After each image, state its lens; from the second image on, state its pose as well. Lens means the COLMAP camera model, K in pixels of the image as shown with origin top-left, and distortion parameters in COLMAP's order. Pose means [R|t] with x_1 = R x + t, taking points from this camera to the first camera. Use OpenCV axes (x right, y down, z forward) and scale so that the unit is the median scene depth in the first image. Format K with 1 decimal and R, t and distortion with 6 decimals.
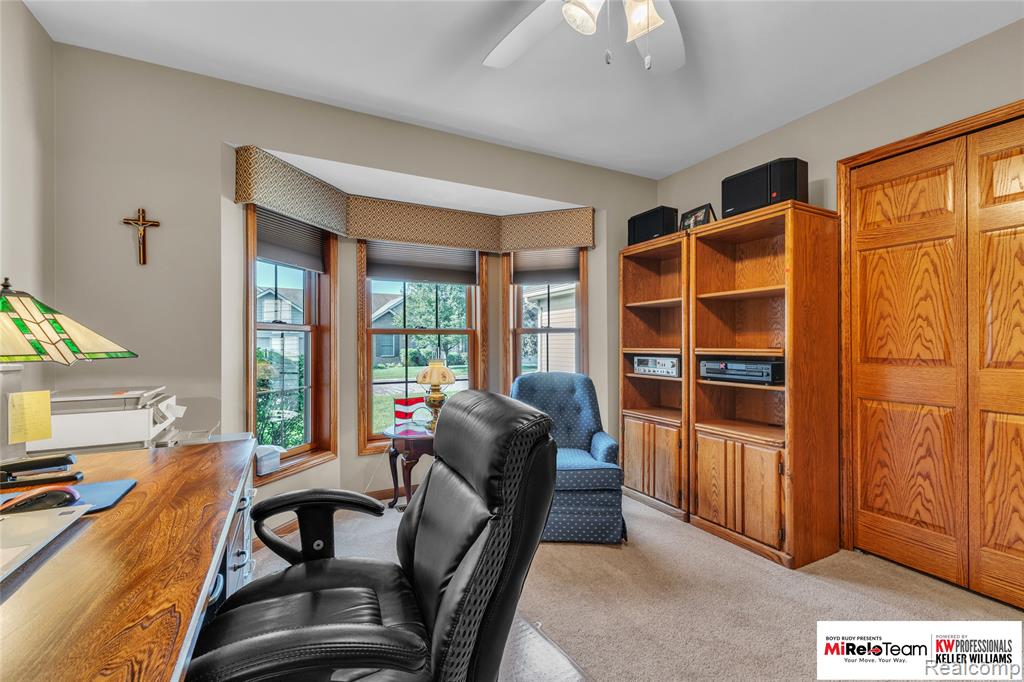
lens RADIAL K [[433.6, 0, 512.6], [0, 433.6, 346.1], [0, 0, 1]] dist [0.003290, 0.000308]
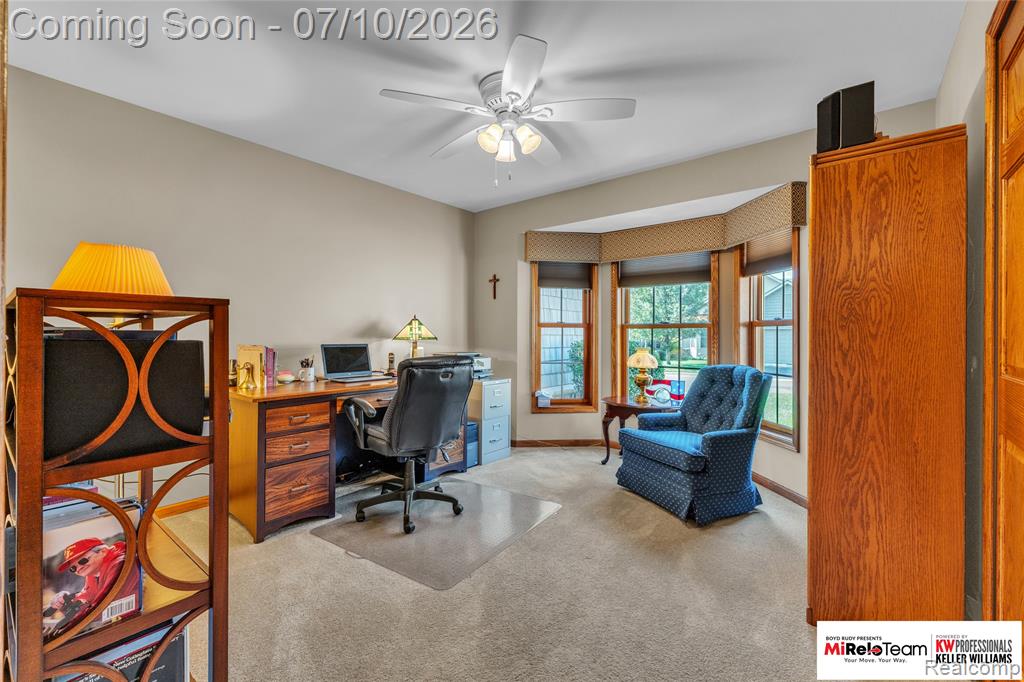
lens RADIAL K [[430.7, 0, 512.4], [0, 430.7, 338.1], [0, 0, 1]] dist [0.002027, 0.000308]
pose [[0.392670, 0.013691, -0.919578, 1.062454], [-0.014695, 0.999855, 0.008611, -0.003823], [0.919562, 0.010132, 0.392814, 0.180564]]
